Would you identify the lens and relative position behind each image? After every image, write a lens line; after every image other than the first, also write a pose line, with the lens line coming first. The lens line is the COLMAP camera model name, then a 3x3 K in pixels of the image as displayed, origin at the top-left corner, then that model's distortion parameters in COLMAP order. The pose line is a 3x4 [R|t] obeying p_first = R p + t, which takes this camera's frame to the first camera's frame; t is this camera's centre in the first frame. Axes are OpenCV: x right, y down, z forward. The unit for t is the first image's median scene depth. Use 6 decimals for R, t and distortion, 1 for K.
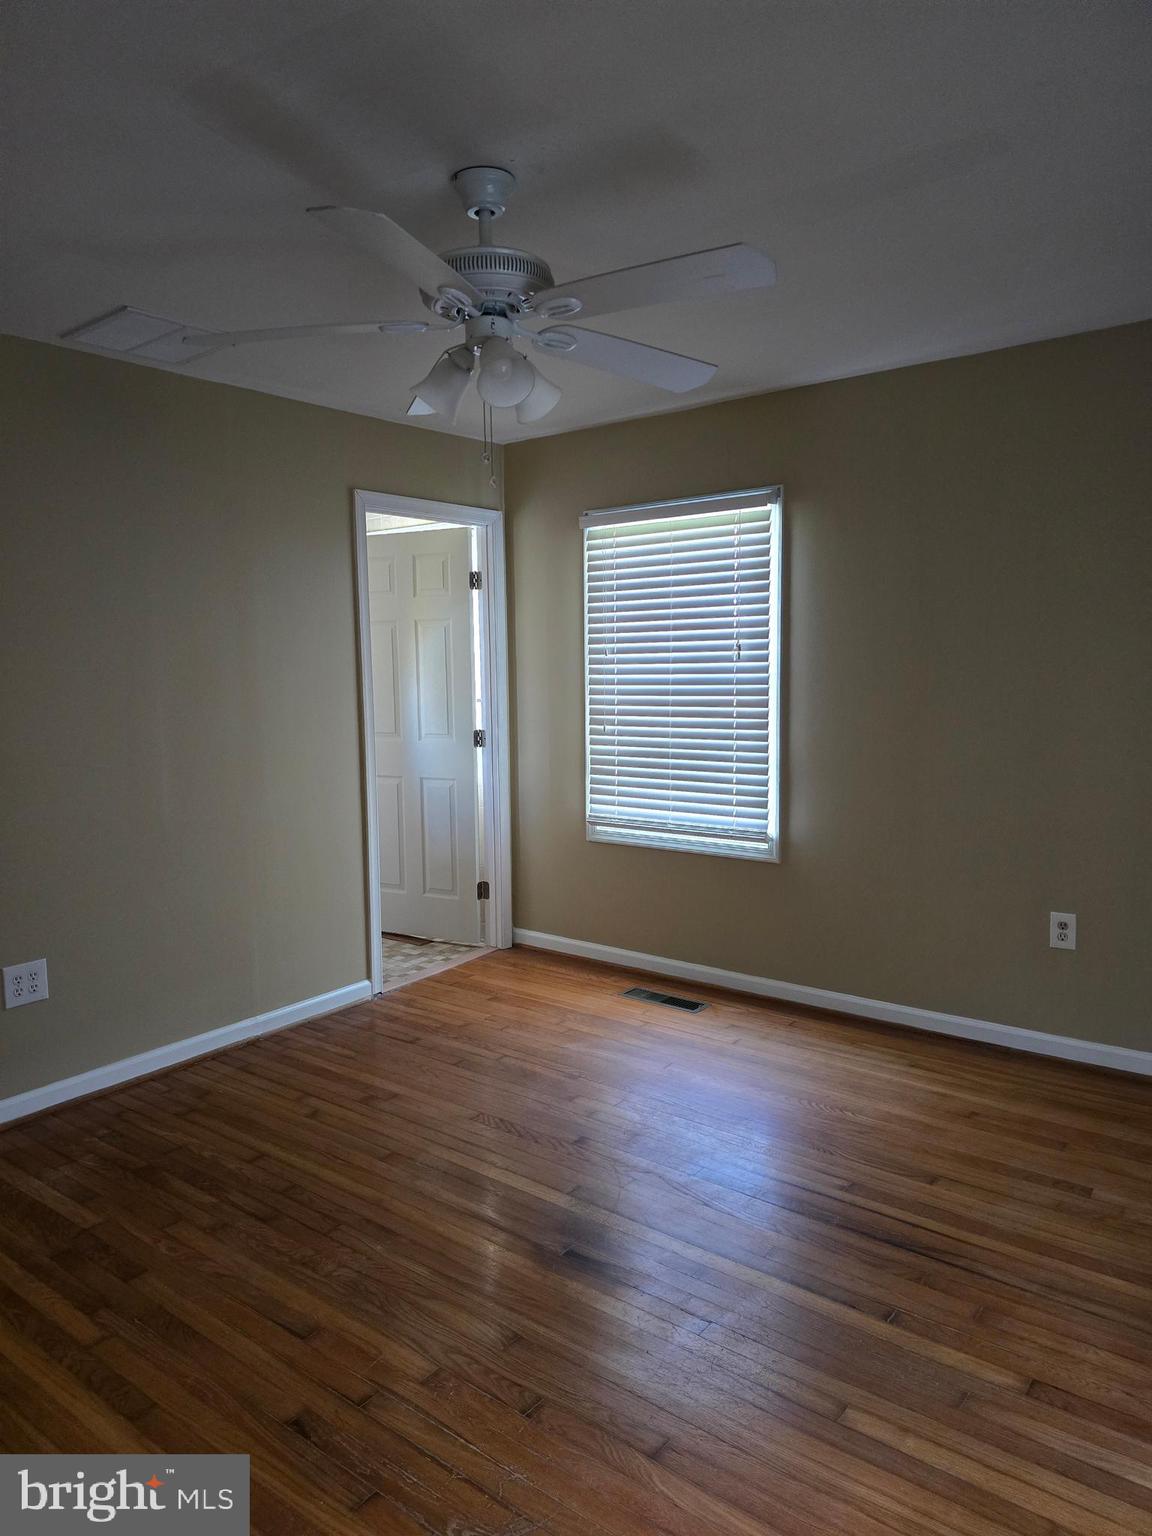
lens RADIAL K [[1032.4, 0, 557.6], [0, 1032.4, 748.2], [0, 0, 1]] dist [0.061937, -0.061755]
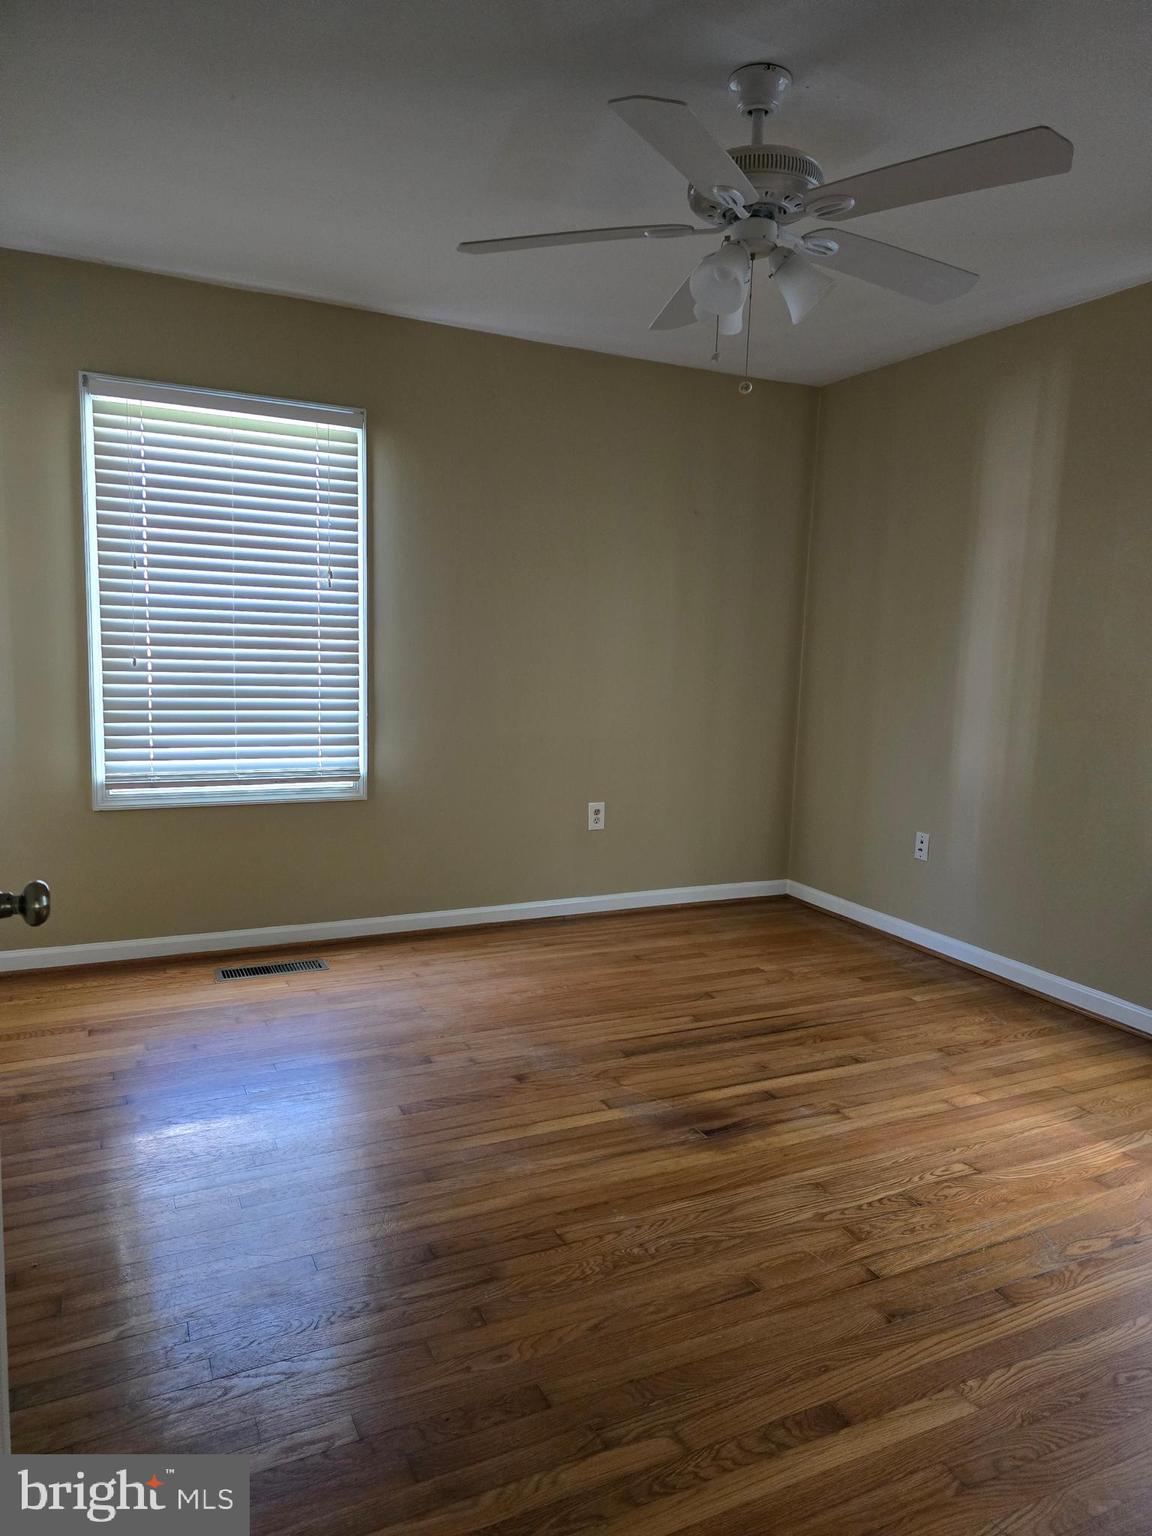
lens RADIAL K [[1032.4, 0, 581.0], [0, 1032.4, 759.0], [0, 0, 1]] dist [0.061937, -0.061755]
pose [[0.427791, -0.073662, 0.900871, -0.643272], [0.034761, 0.997277, 0.065038, 0.017201], [-0.903209, 0.003493, 0.429187, 0.431612]]
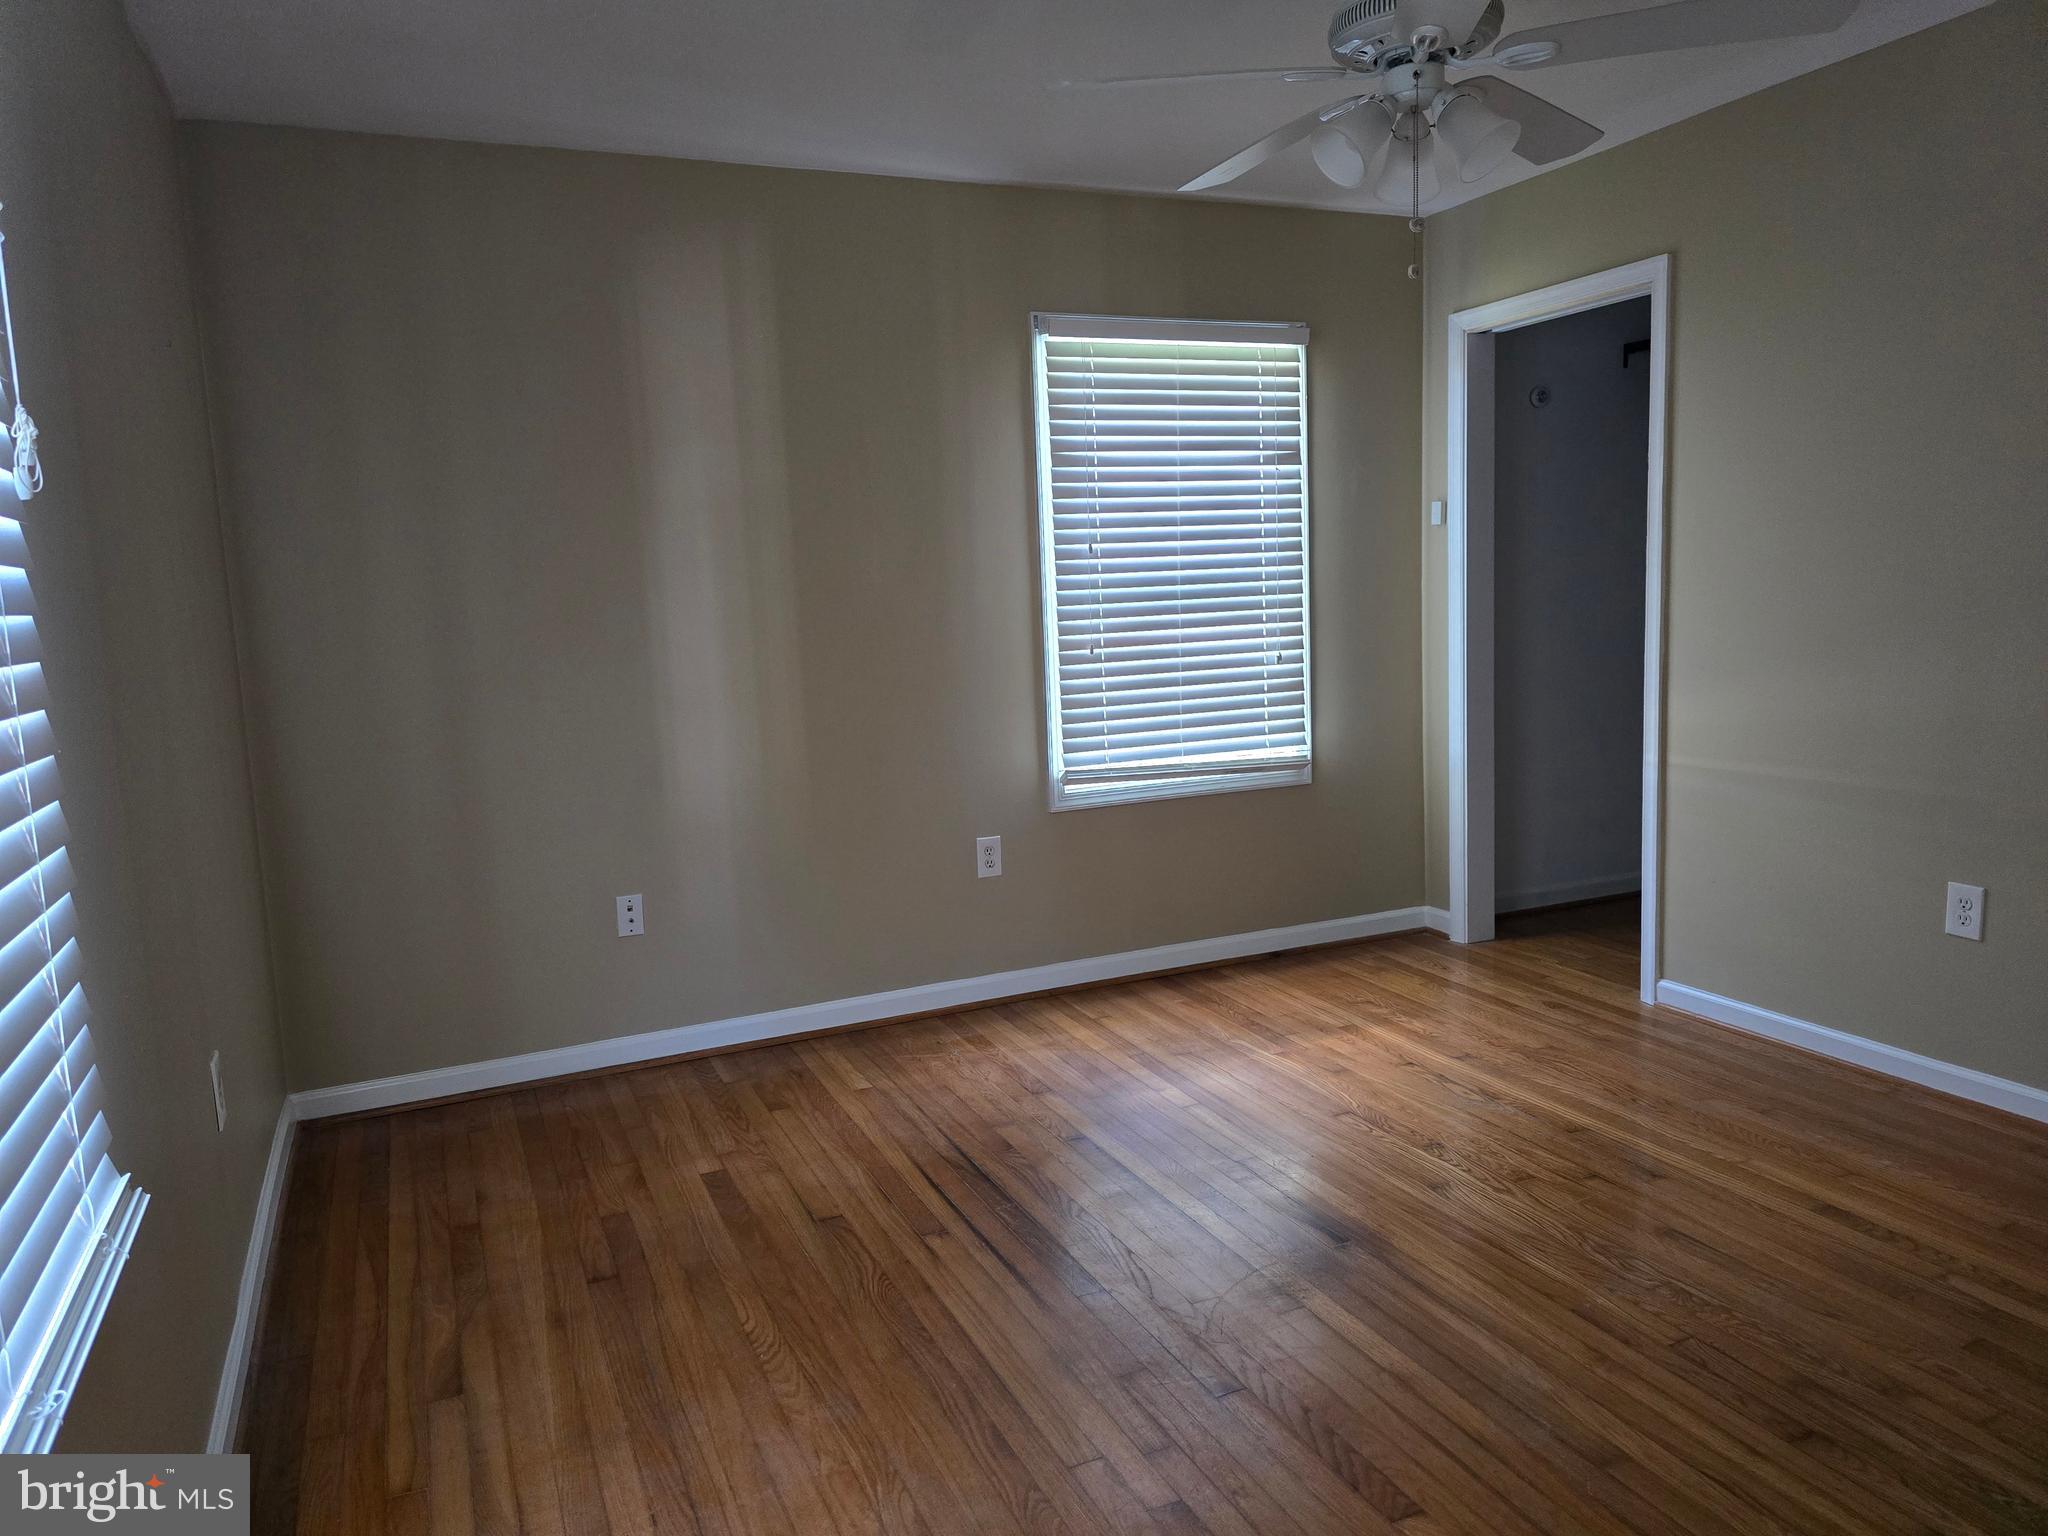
lens RADIAL K [[1376.5, 0, 1006.3], [0, 1376.5, 760.6], [0, 0, 1]] dist [0.061937, -0.061755]
pose [[-0.883270, -0.003049, 0.468856, -0.172928], [0.097867, 0.976753, 0.190723, -0.072820], [-0.458538, 0.214345, -0.862438, 1.293189]]
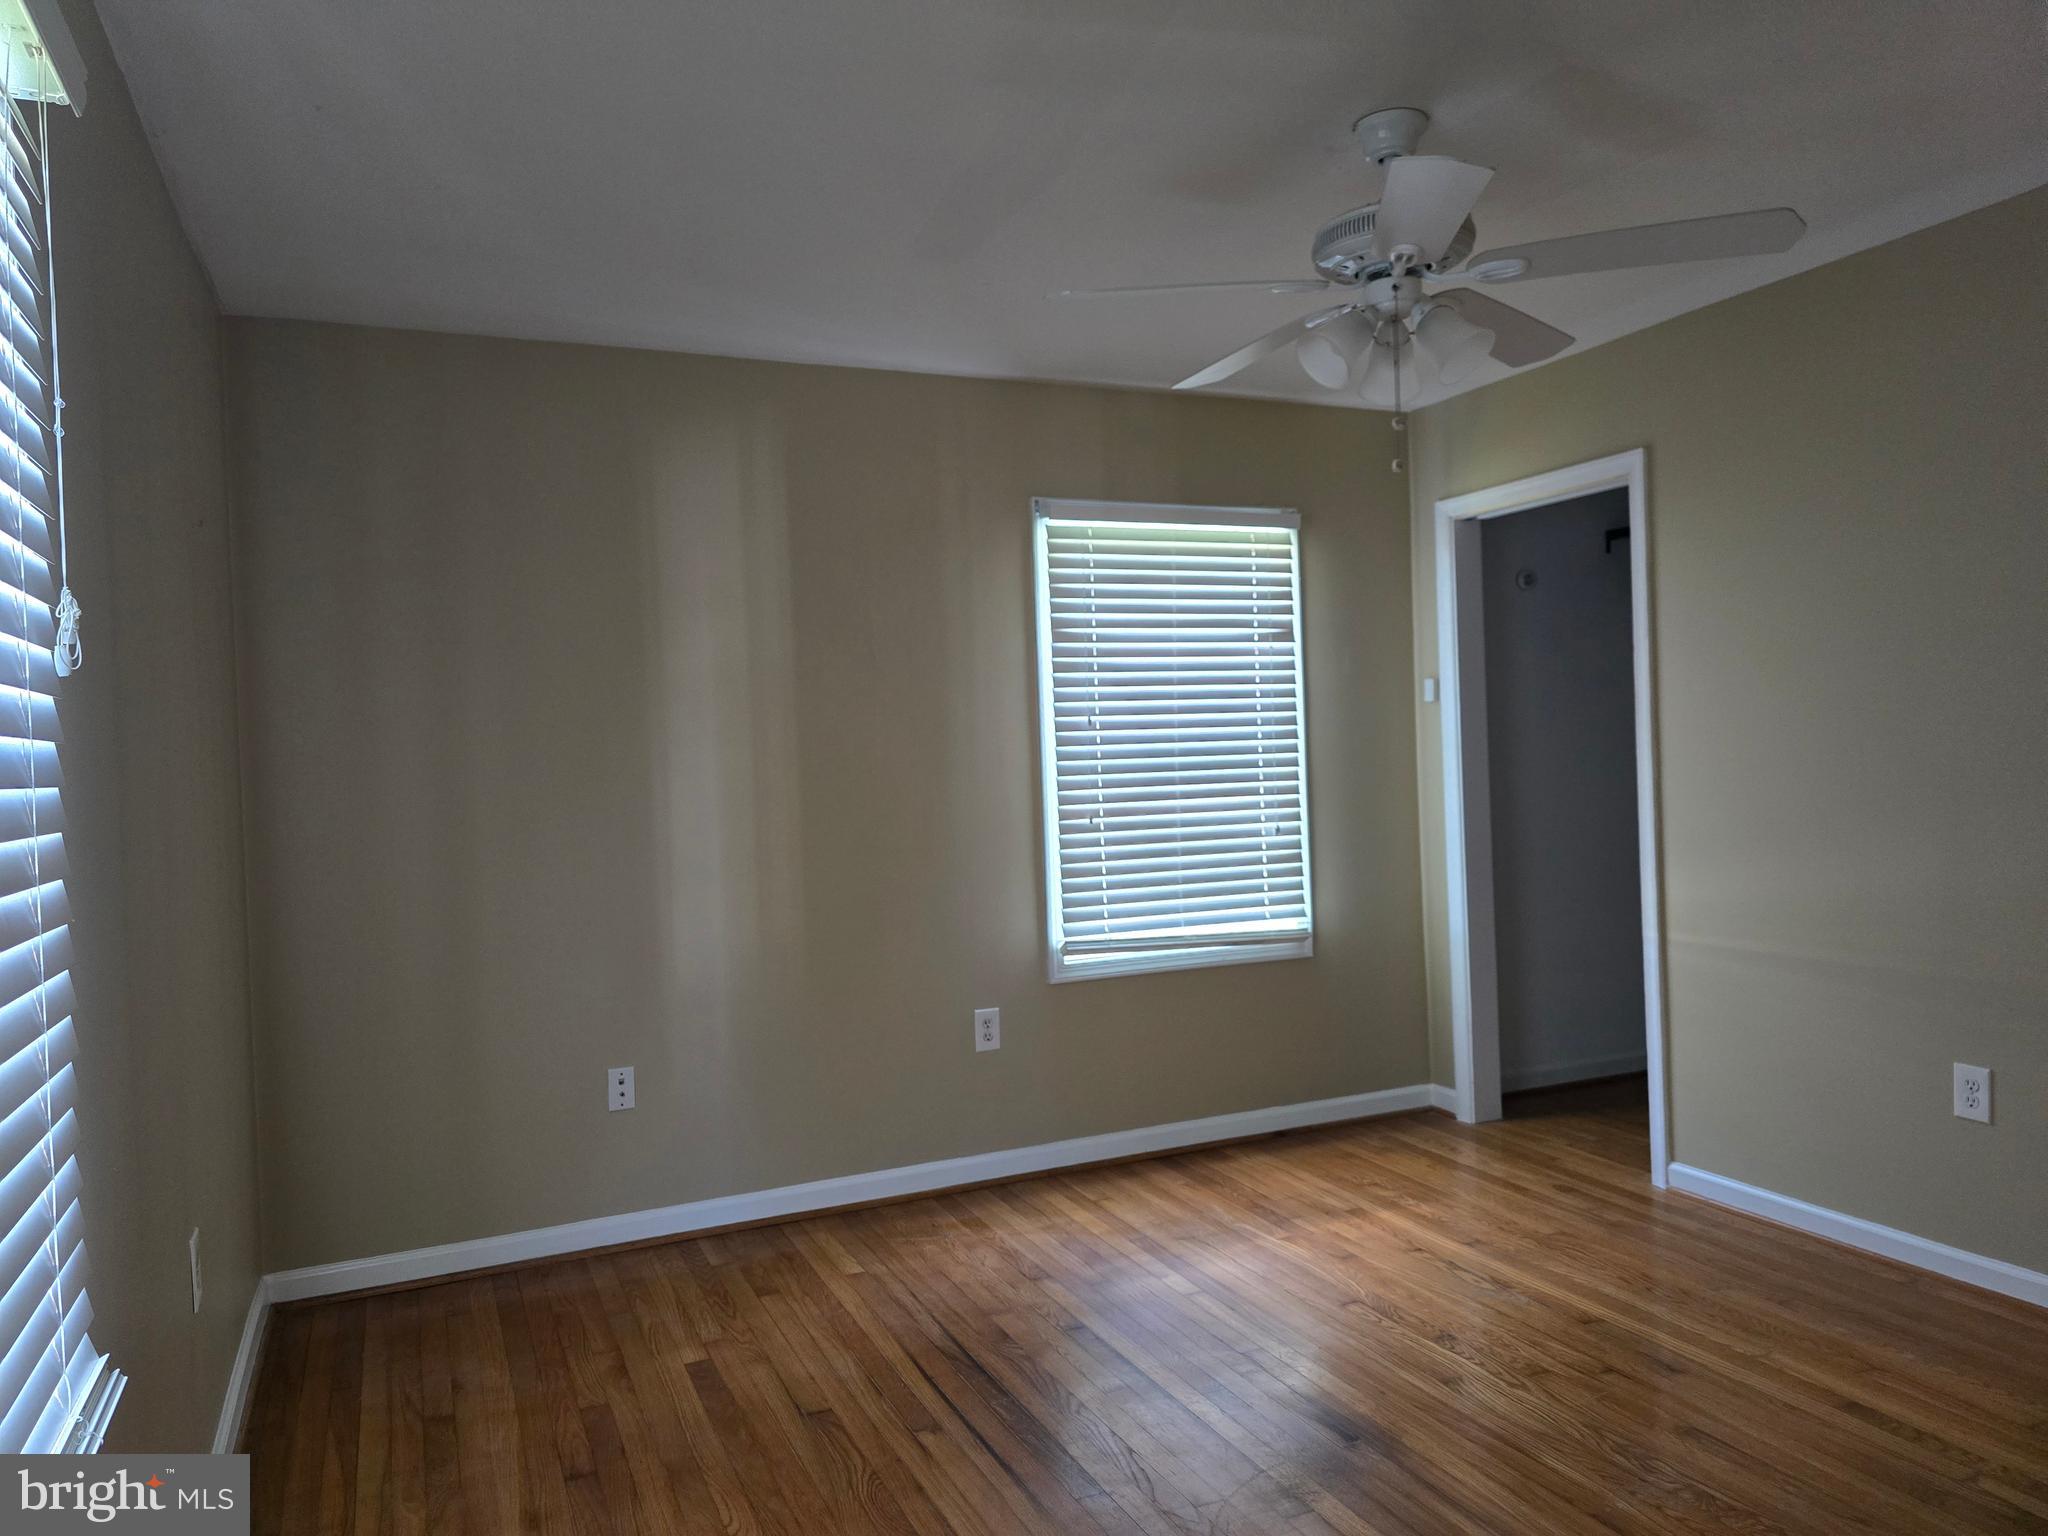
lens RADIAL K [[1376.5, 0, 1012.7], [0, 1376.5, 768.9], [0, 0, 1]] dist [0.061937, -0.061755]
pose [[-0.885768, 0.045447, 0.461898, -0.175711], [0.090540, 0.992995, 0.075923, -0.074593], [-0.455212, 0.109070, -0.883677, 1.298855]]
